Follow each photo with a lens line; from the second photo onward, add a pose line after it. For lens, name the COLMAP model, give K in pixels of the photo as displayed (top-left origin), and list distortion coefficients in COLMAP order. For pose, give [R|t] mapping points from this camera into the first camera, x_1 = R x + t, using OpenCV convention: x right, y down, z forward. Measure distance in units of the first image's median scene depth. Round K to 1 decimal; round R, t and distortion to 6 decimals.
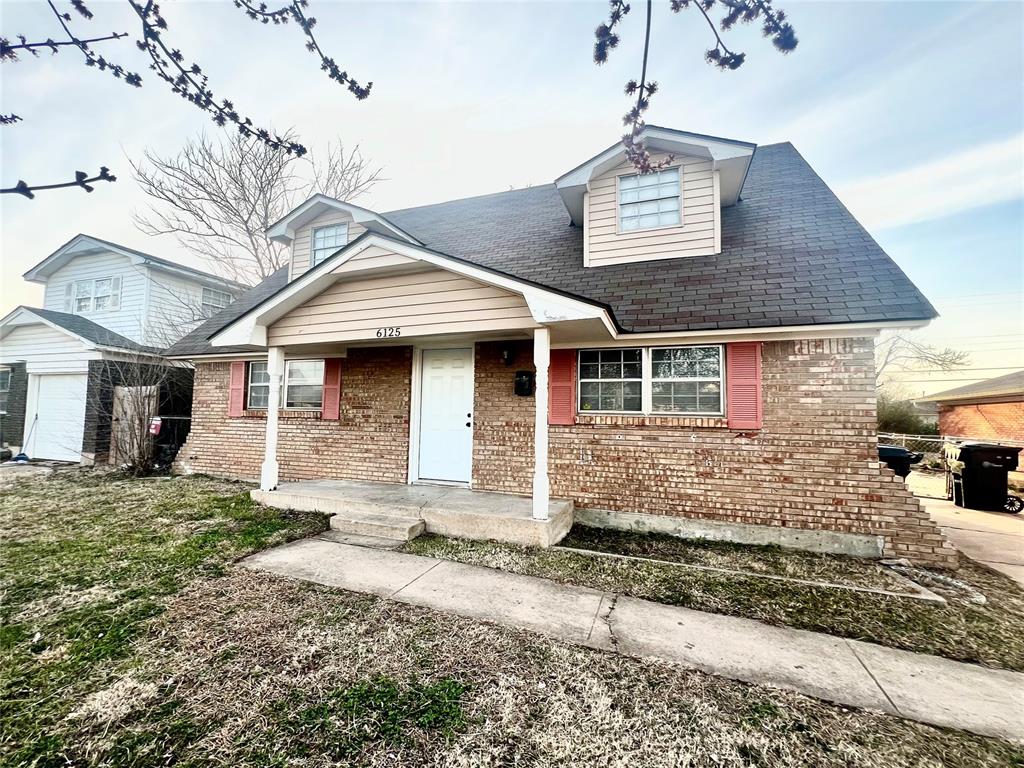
lens RADIAL K [[429.3, 0, 510.5], [0, 429.3, 384.1], [0, 0, 1]] dist [-0.001473, -0.000155]
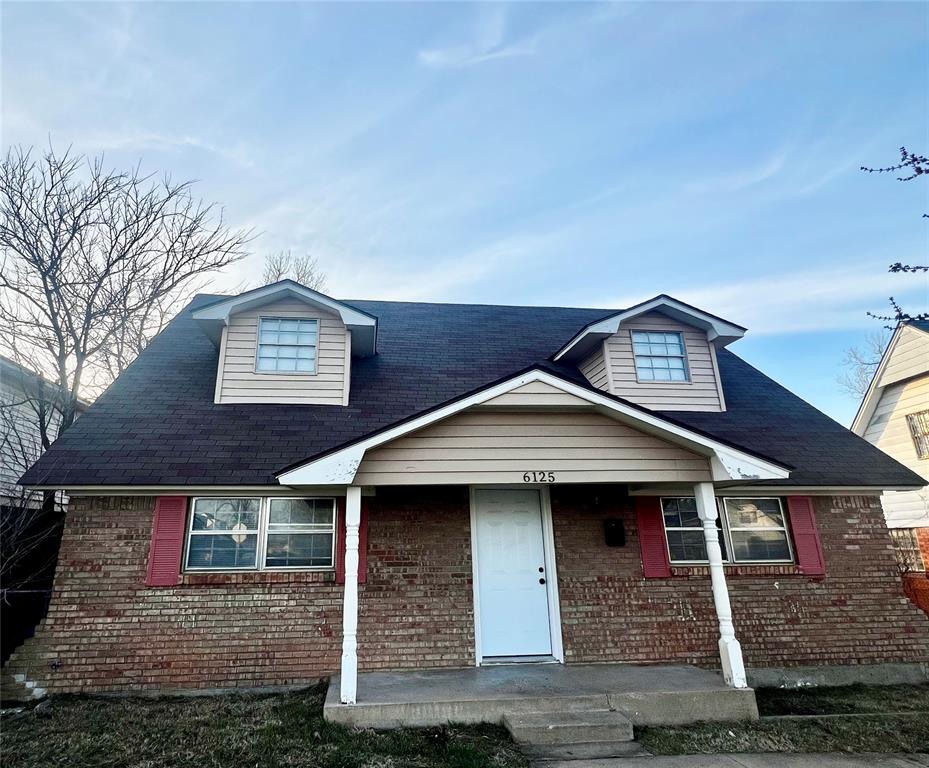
lens RADIAL K [[506.8, 0, 461.8], [0, 506.8, 387.9], [0, 0, 1]] dist [-0.002116, 0.000232]
pose [[0.898150, 0.107821, 0.426265, -0.889040], [-0.007242, 0.972964, -0.230845, -0.058126], [-0.439630, 0.204246, 0.874648, 0.133456]]
